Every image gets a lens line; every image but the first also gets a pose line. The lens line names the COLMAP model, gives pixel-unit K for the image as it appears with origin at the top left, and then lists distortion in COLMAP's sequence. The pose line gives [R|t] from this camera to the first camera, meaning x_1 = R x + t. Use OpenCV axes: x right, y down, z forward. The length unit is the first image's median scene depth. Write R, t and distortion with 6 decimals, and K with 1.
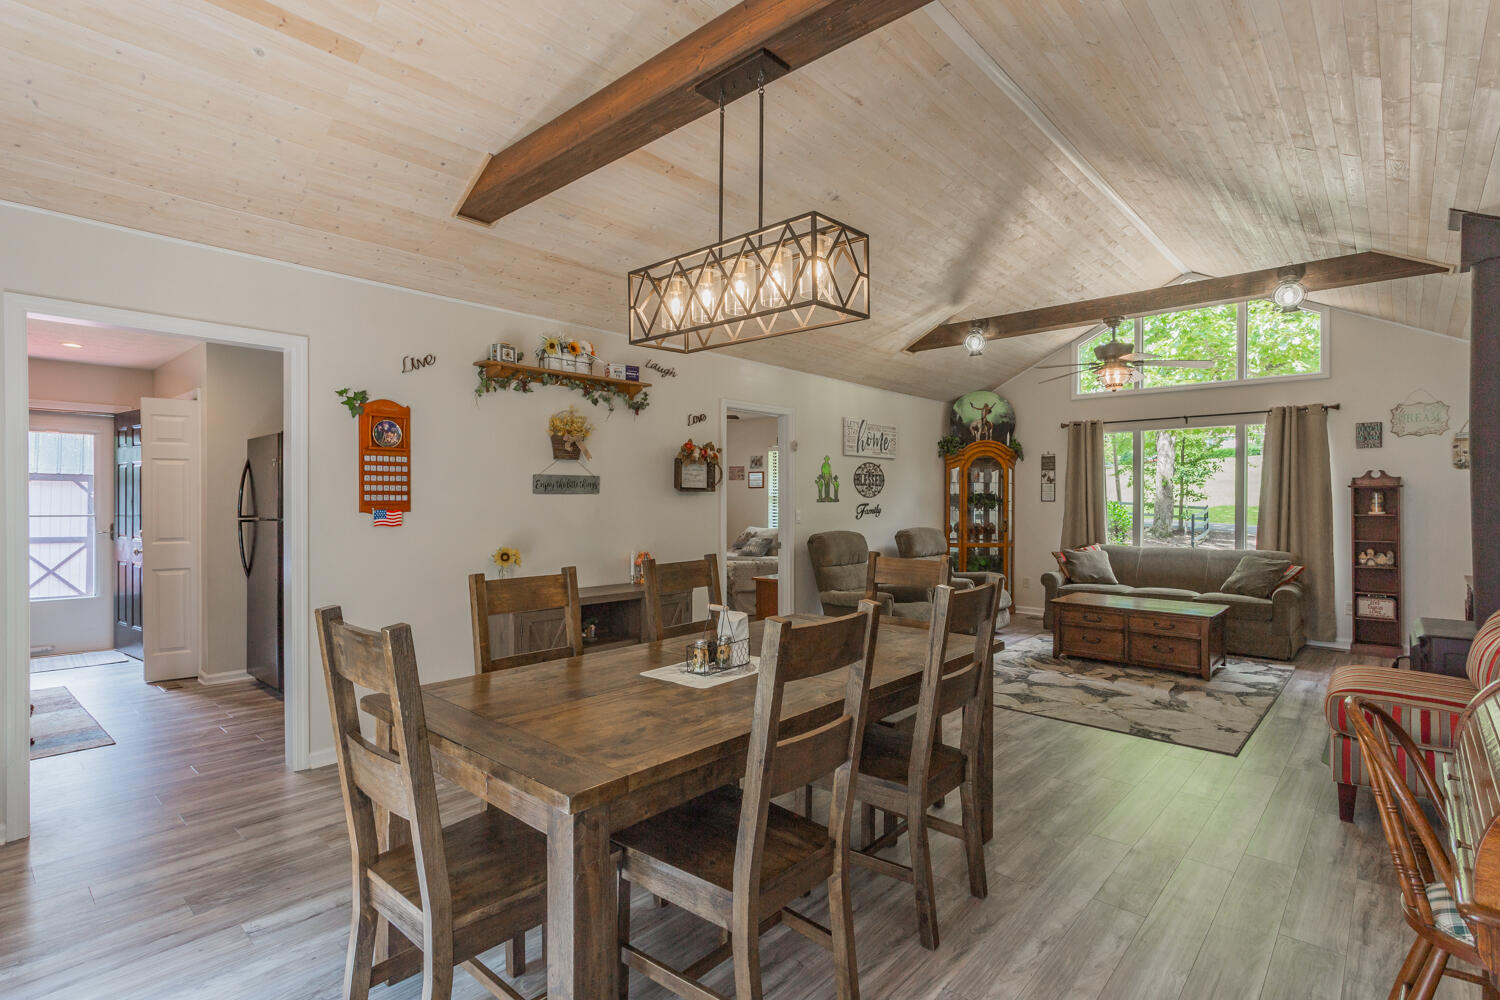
lens RADIAL K [[729.7, 0, 750.0], [0, 729.7, 500.0], [0, 0, 1]] dist [0.001177, 0.000274]
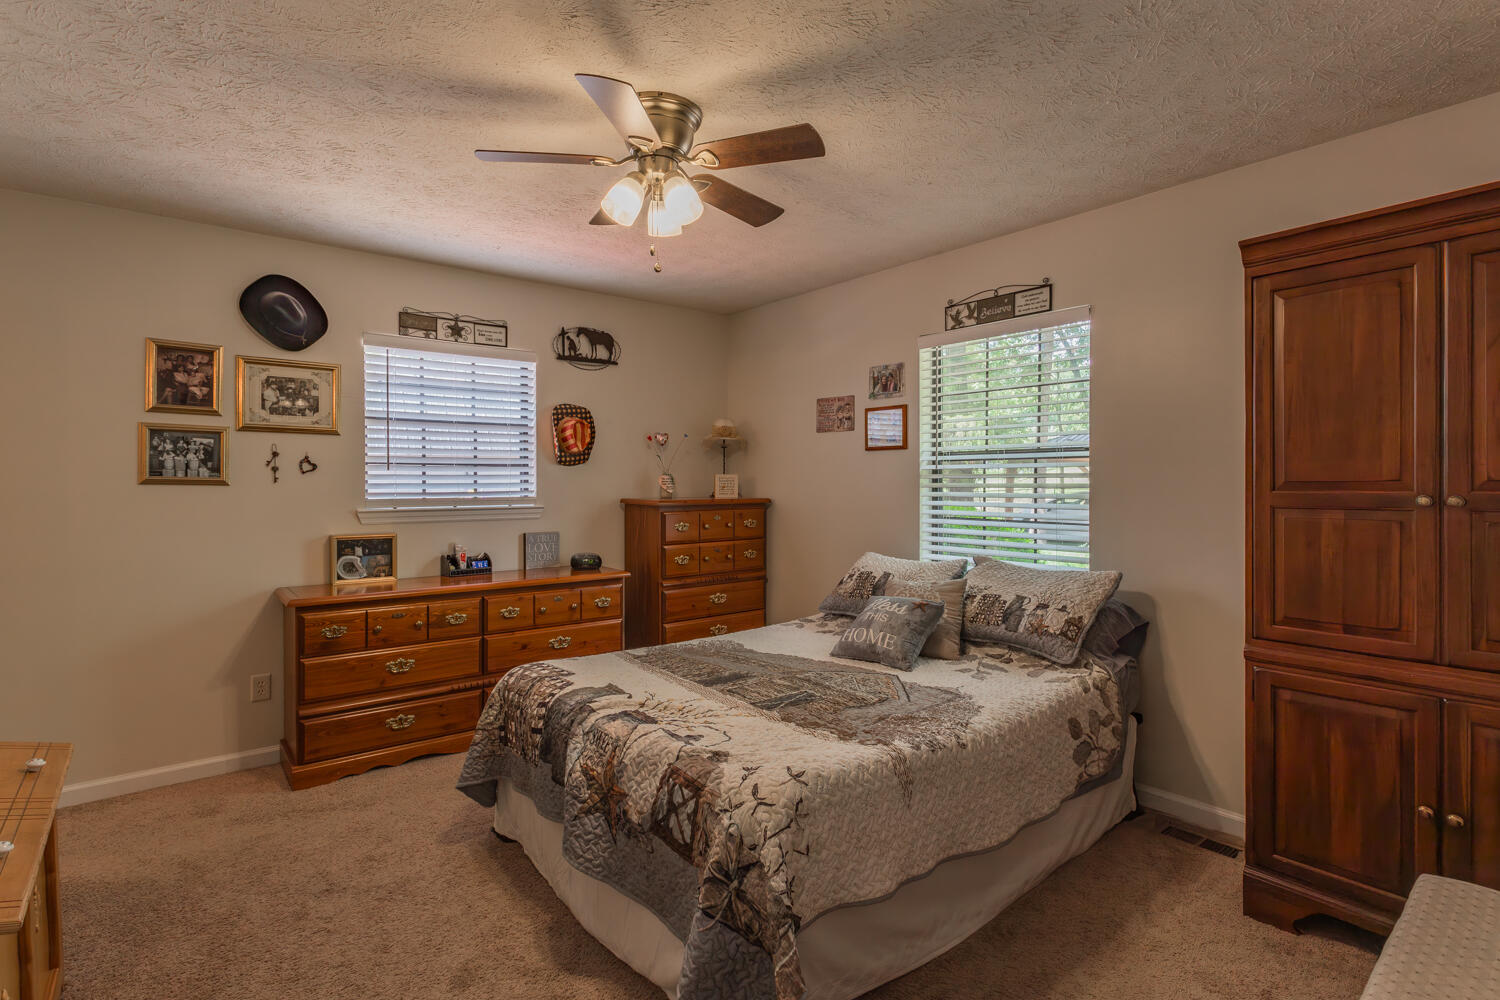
lens RADIAL K [[729.3, 0, 751.4], [0, 729.3, 488.6], [0, 0, 1]] dist [0.001053, 0.000080]
pose [[0.987671, -0.001636, -0.156533, -0.001566], [0.002625, 0.999978, 0.006114, 0.001963], [0.156520, -0.006449, 0.987654, 0.974176]]
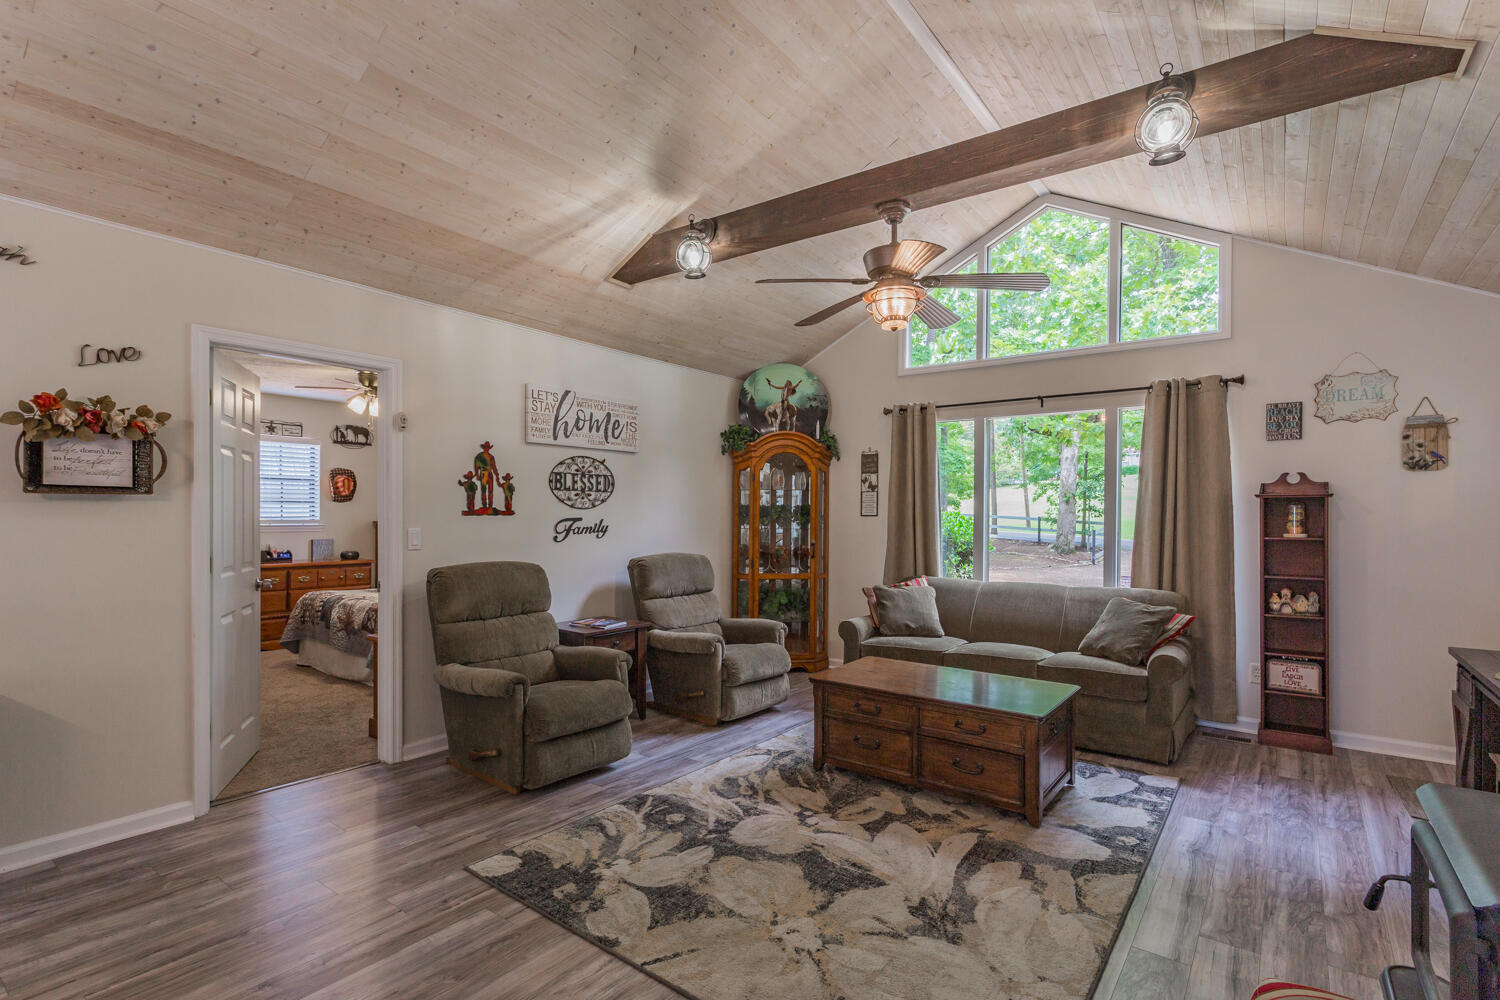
lens RADIAL K [[725.1, 0, 758.8], [0, 725.1, 514.8], [0, 0, 1]] dist [0.000965, 0.000499]
pose [[0.994930, 0.004725, 0.100454, 0.286328], [-0.004872, 0.999987, 0.001222, 0.000387], [-0.100447, -0.001705, 0.994941, 0.368402]]
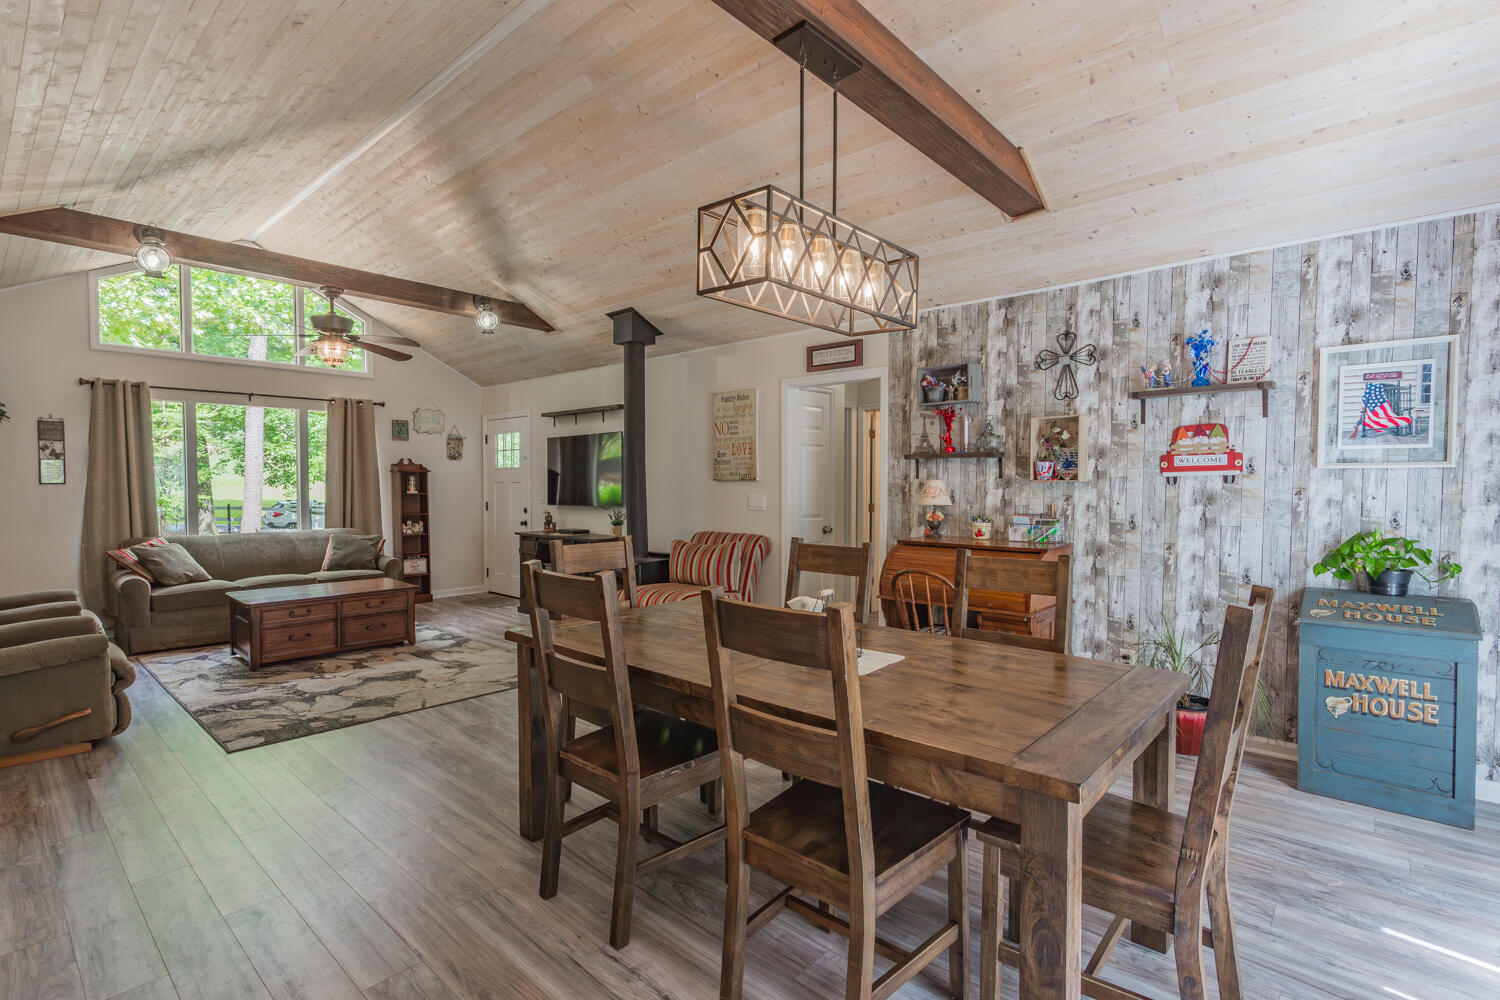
lens RADIAL K [[708.0, 0, 740.0], [0, 708.0, 506.3], [0, 0, 1]] dist [0.001848, 0.001007]
pose [[0.003181, -0.035511, 0.999364, -0.363042], [0.000246, 0.999369, 0.035511, -0.001384], [-0.999995, 0.000133, 0.003187, 0.408351]]
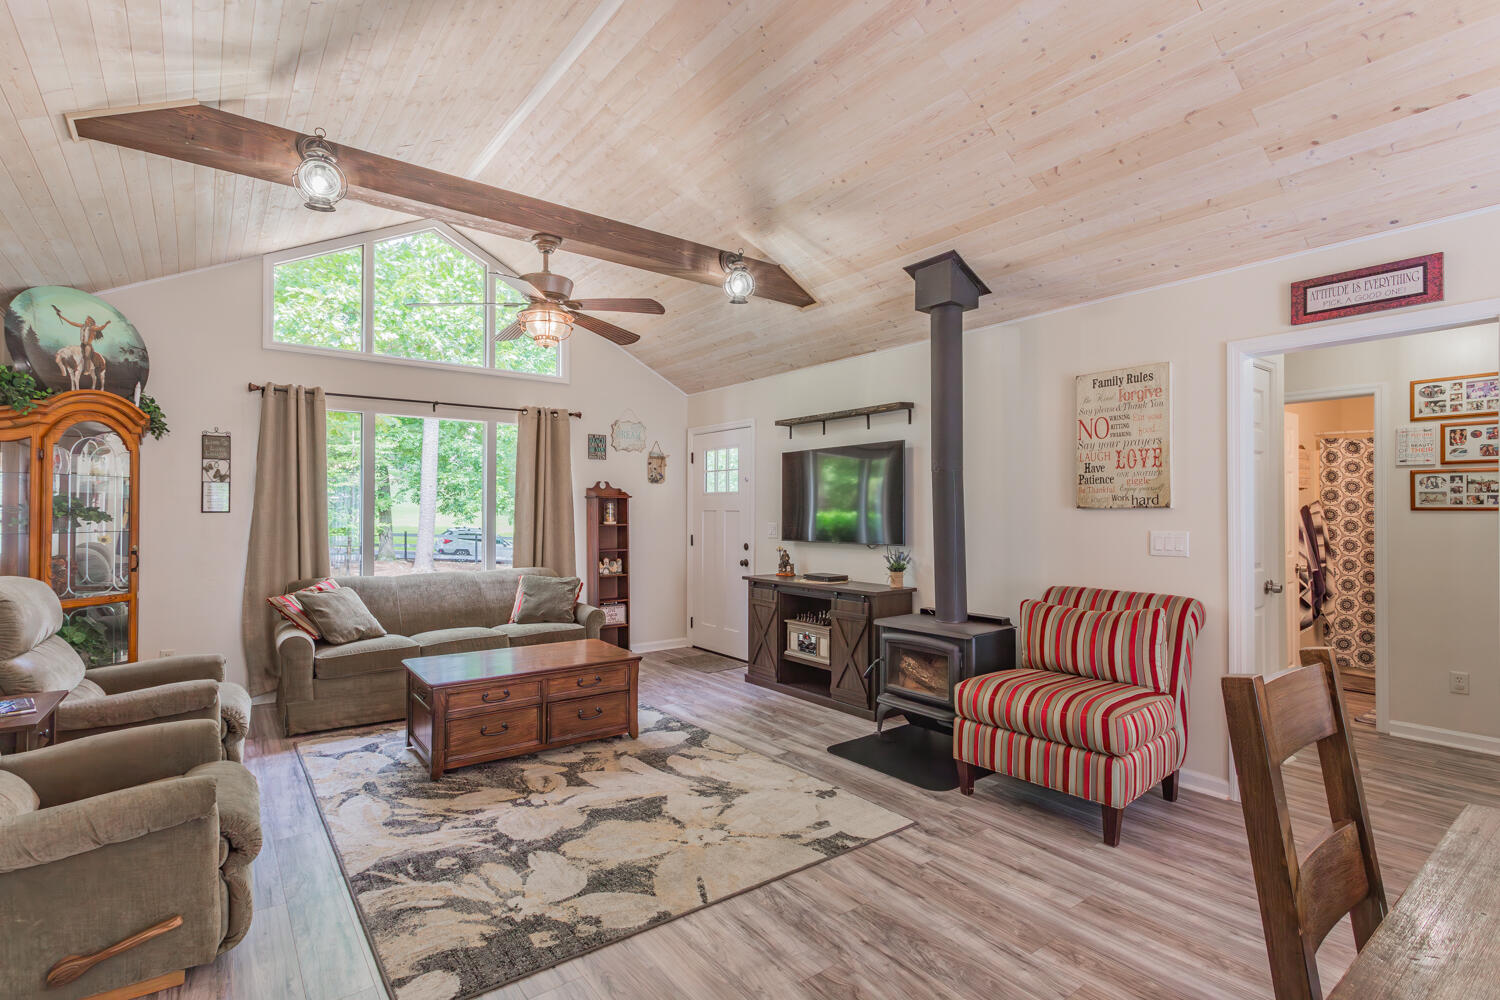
lens RADIAL K [[708.0, 0, 740.0], [0, 708.0, 506.3], [0, 0, 1]] dist [0.001848, 0.001007]
pose [[0.185804, 0.004325, 0.982577, -0.089943], [-0.000319, 0.999991, -0.004341, -0.001329], [-0.982587, 0.000494, 0.185804, 0.610184]]
